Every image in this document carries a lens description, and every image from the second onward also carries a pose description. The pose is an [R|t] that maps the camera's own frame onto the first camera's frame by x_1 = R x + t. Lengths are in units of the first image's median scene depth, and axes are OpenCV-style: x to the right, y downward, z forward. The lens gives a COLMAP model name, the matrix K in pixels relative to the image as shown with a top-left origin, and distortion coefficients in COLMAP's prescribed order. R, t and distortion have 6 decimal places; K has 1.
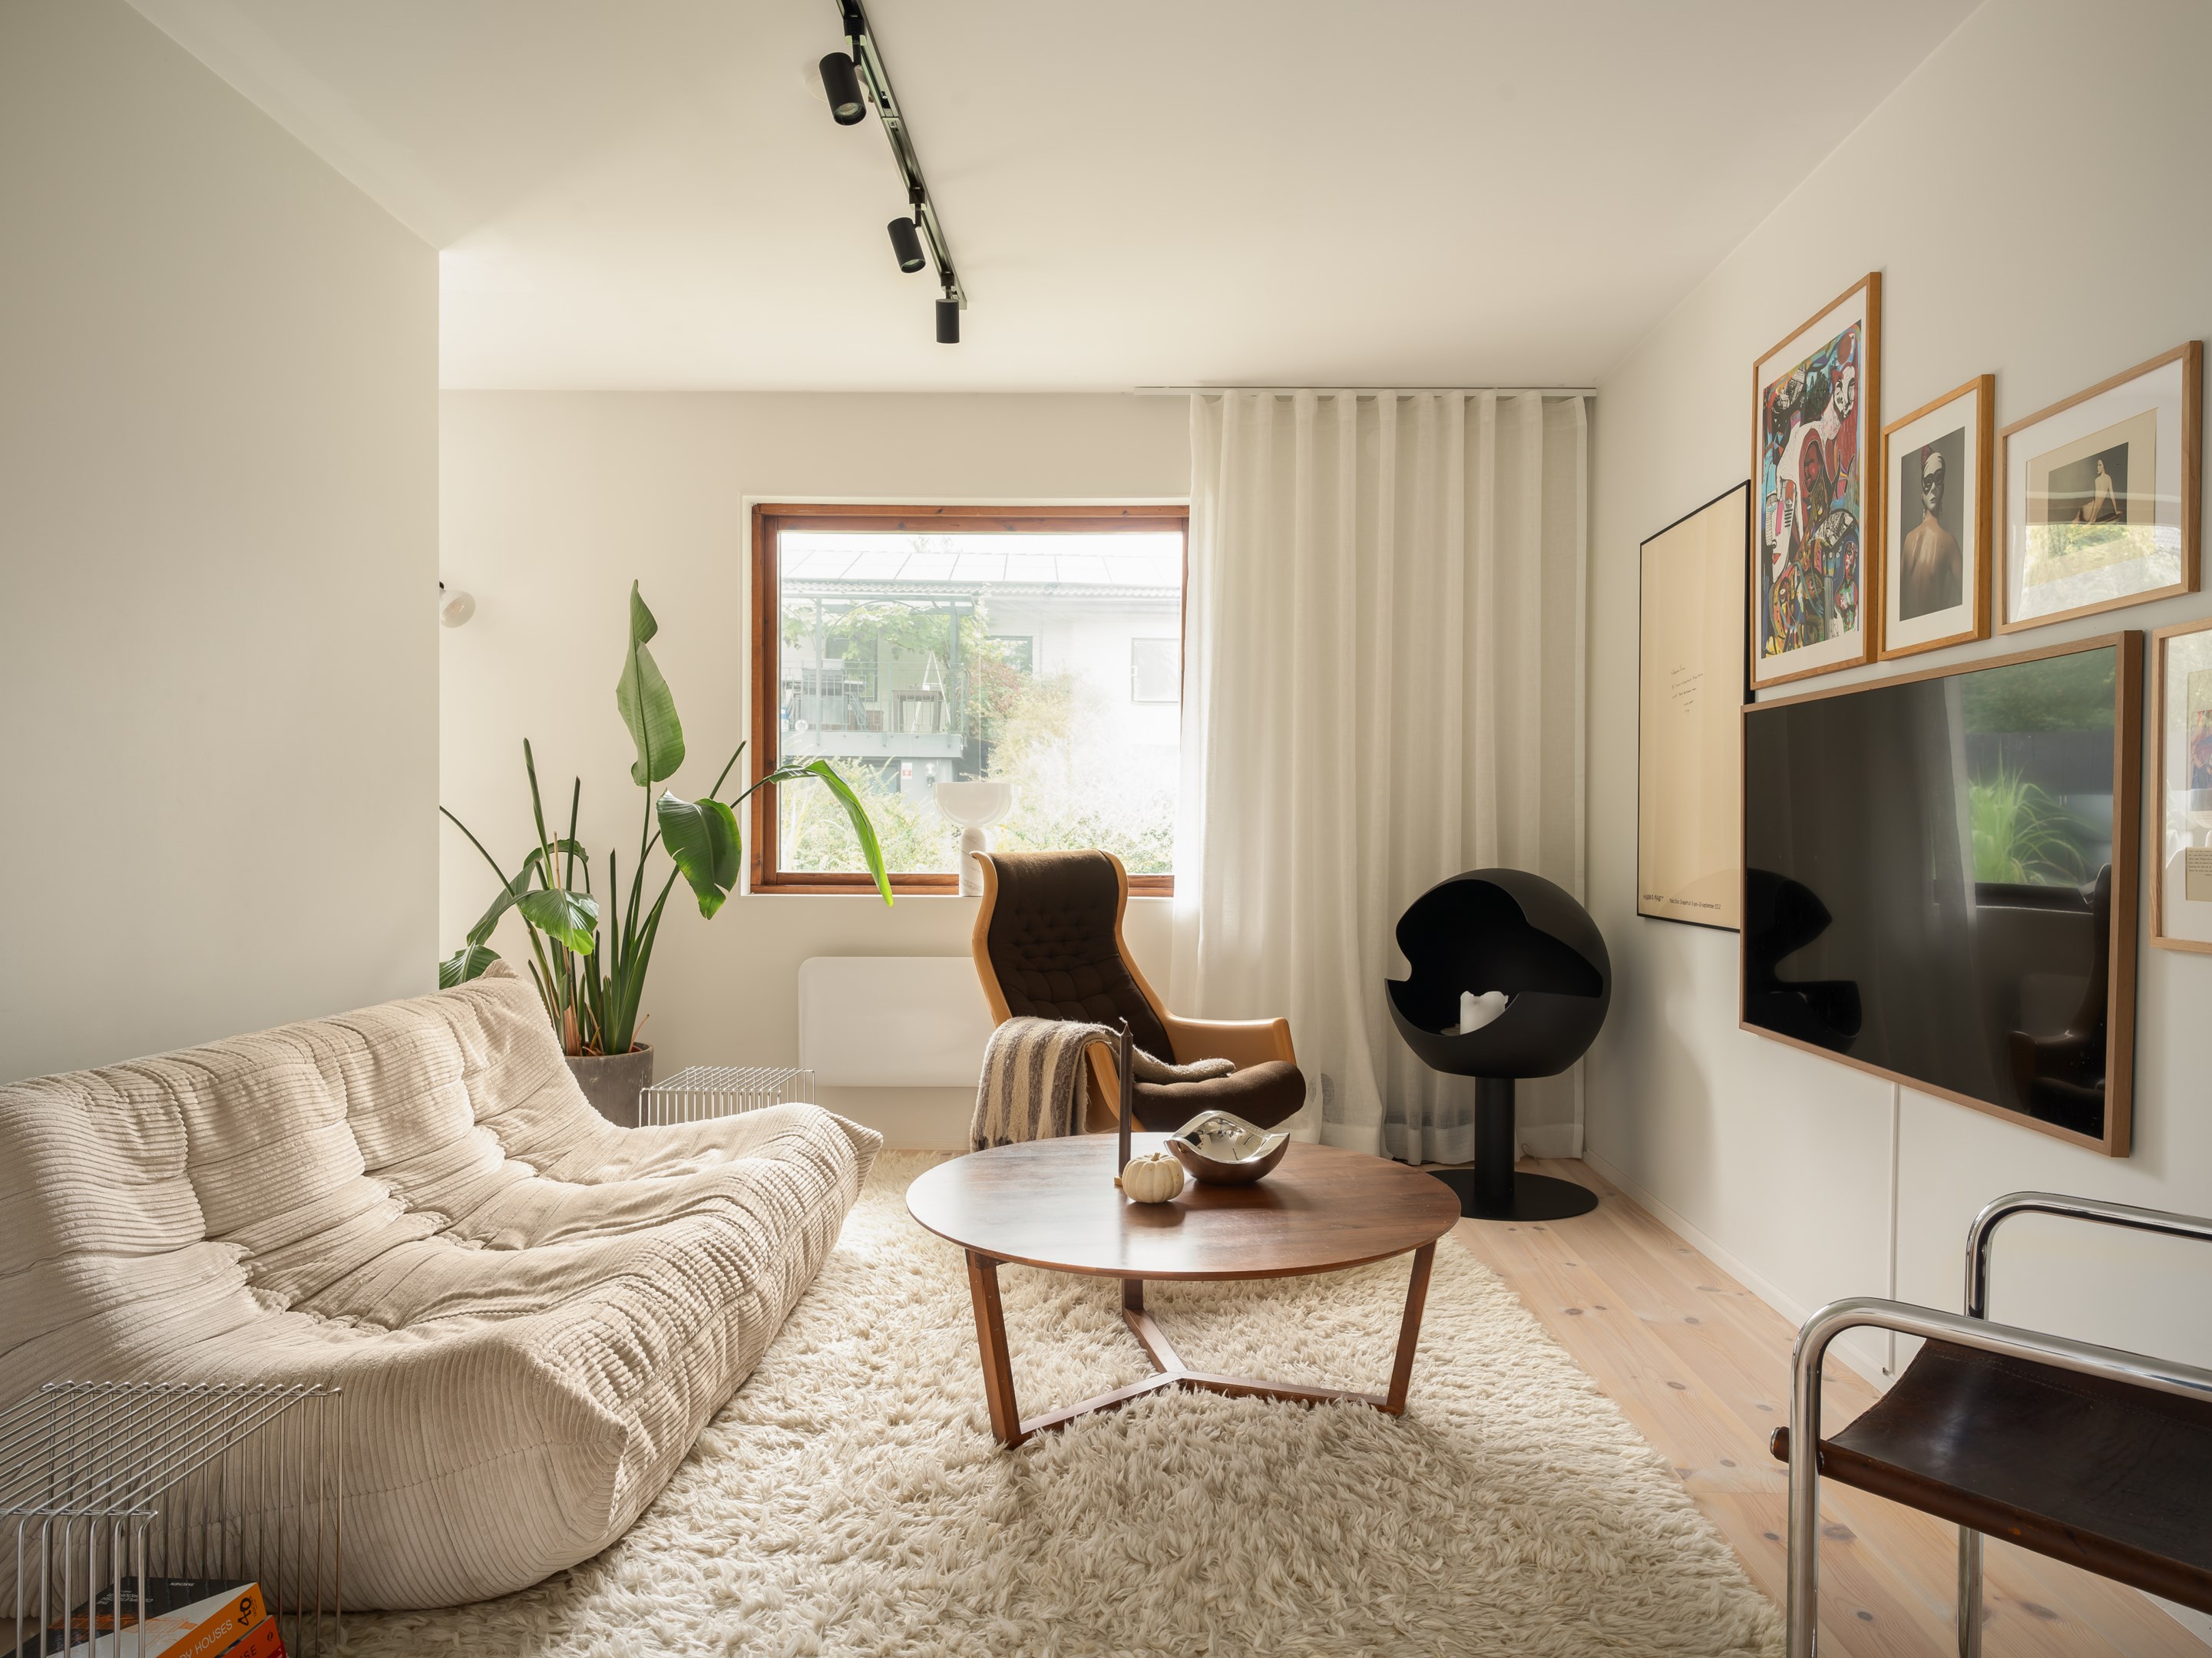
lens RADIAL K [[1464.6, 0, 1106.0], [0, 1464.6, 829.0], [0, 0, 1]] dist [0.002691, -0.001696]
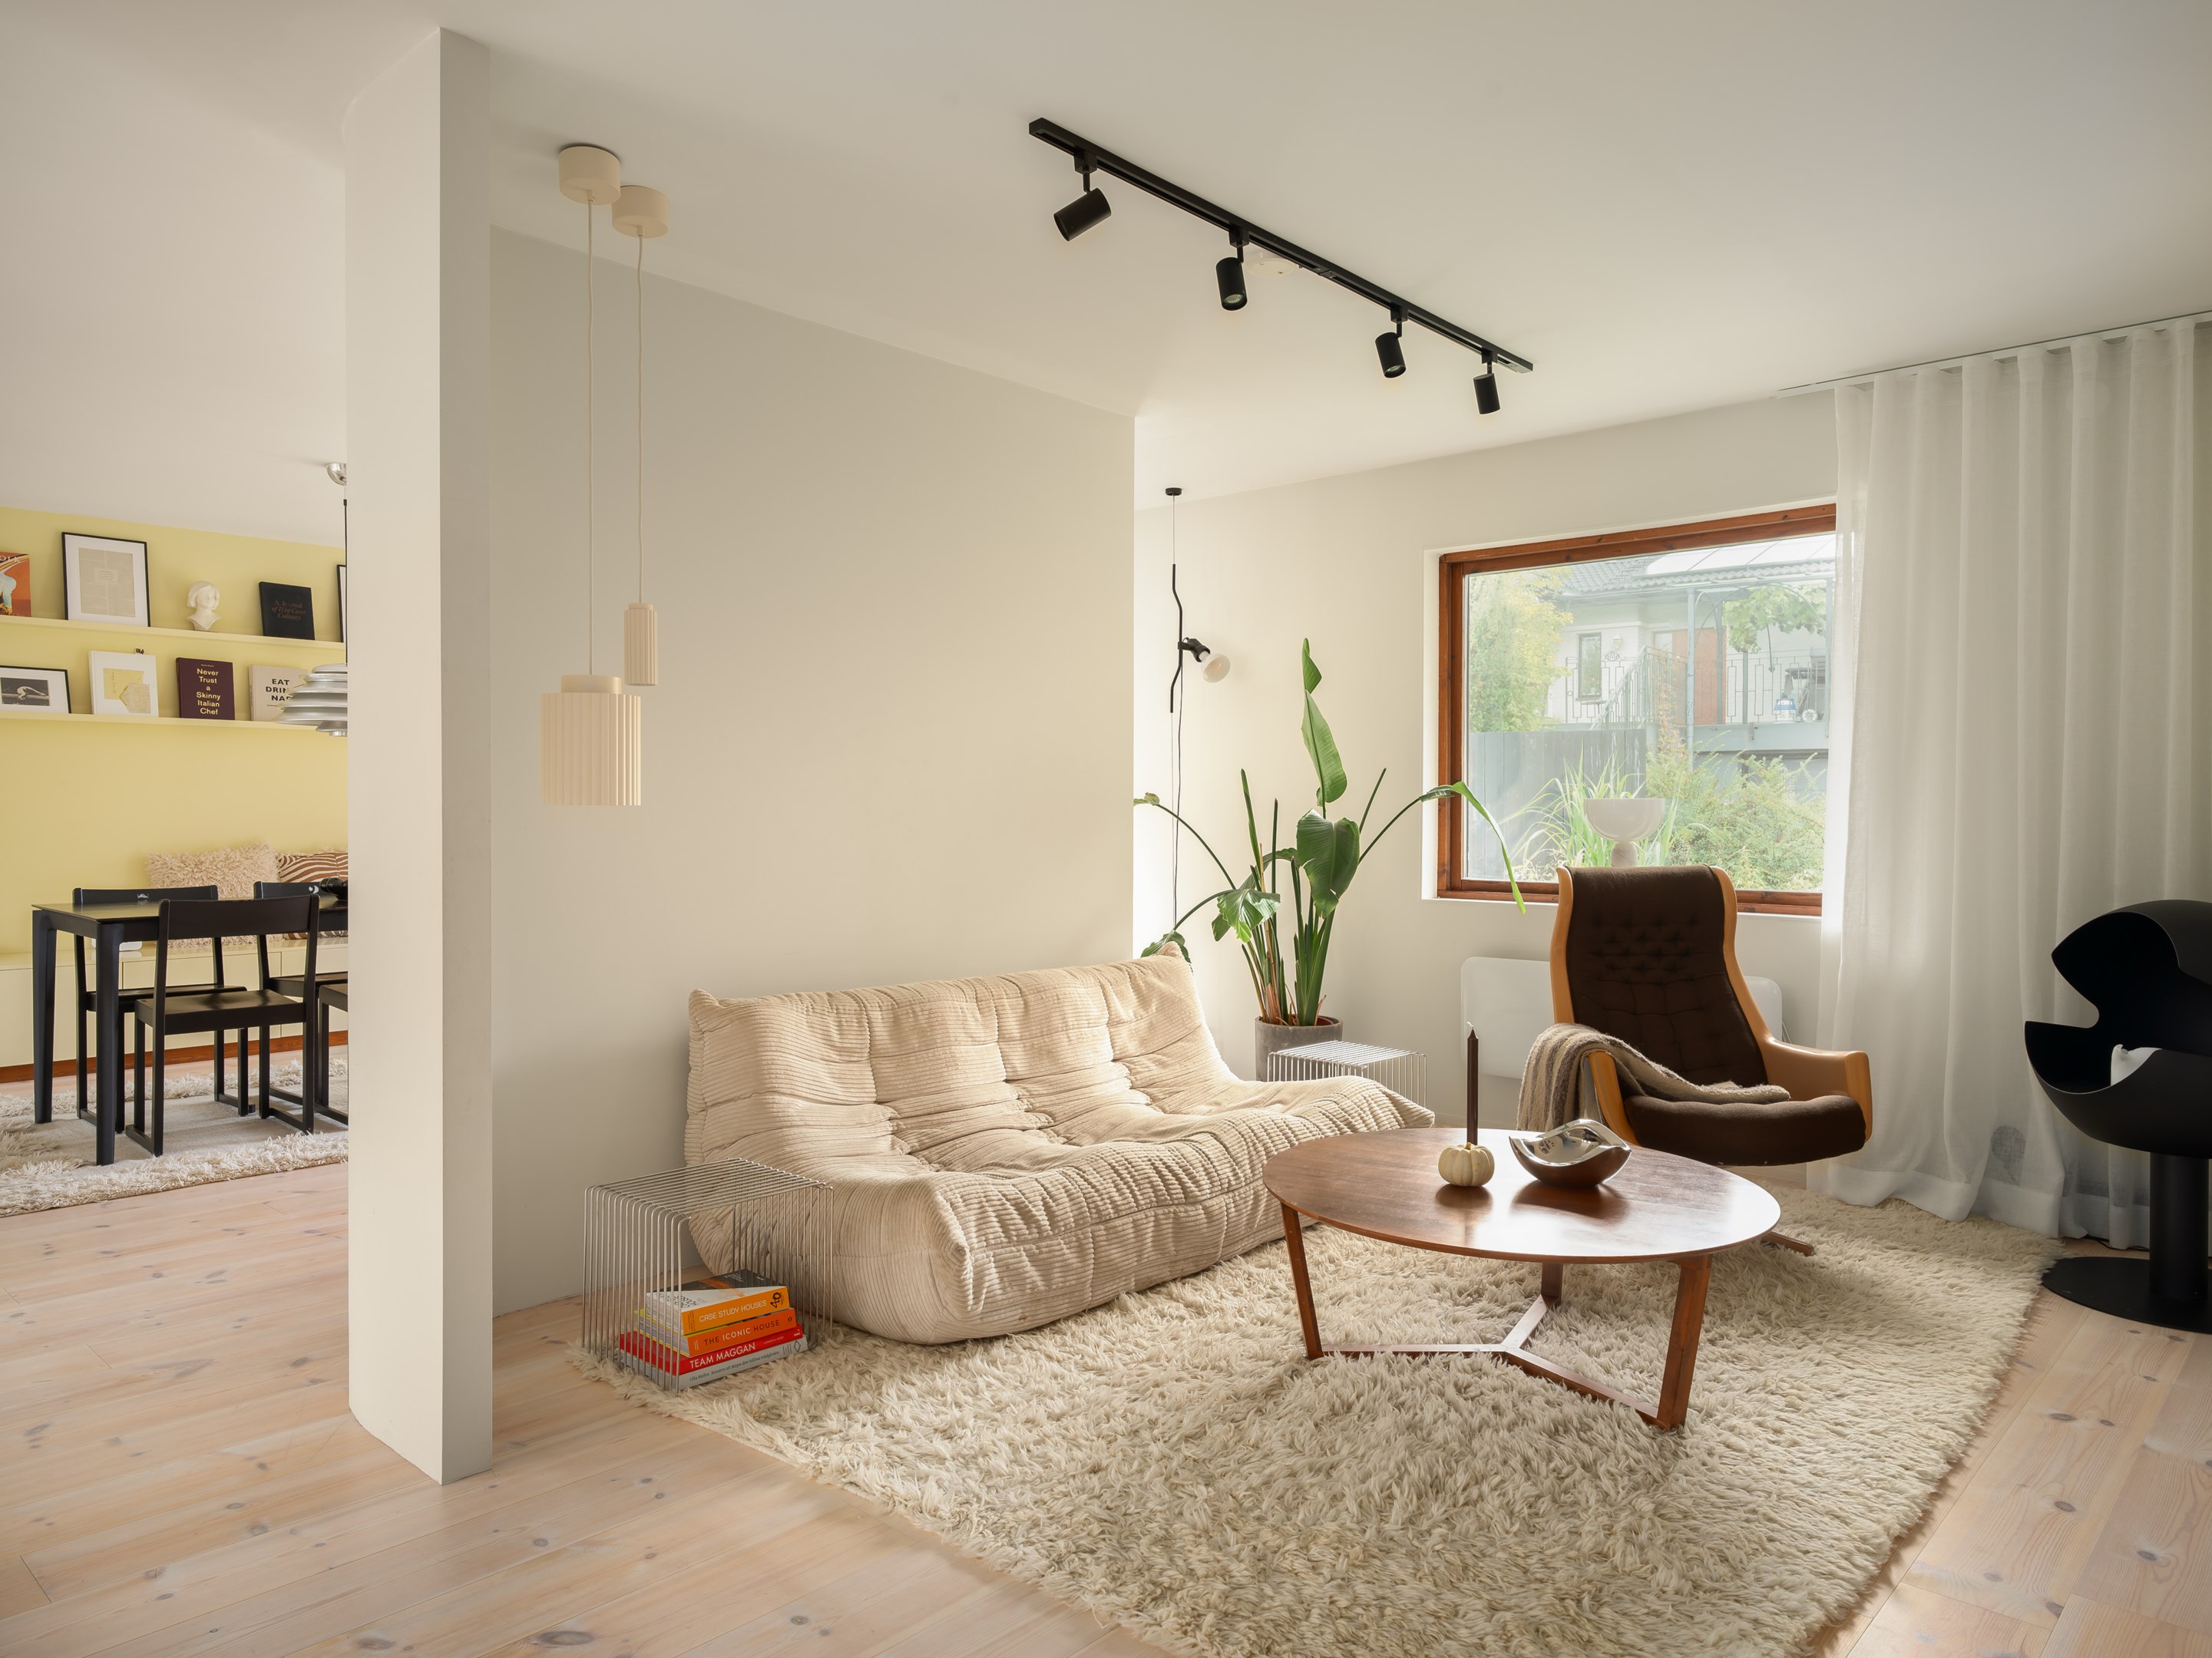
lens RADIAL K [[1485.1, 0, 1110.6], [0, 1485.1, 781.7], [0, 0, 1]] dist [0.005255, -0.001877]
pose [[0.740403, -0.017616, -0.671932, 0.559262], [0.000938, 0.999683, -0.025175, -0.027322], [0.672162, 0.018009, 0.740185, -0.040123]]
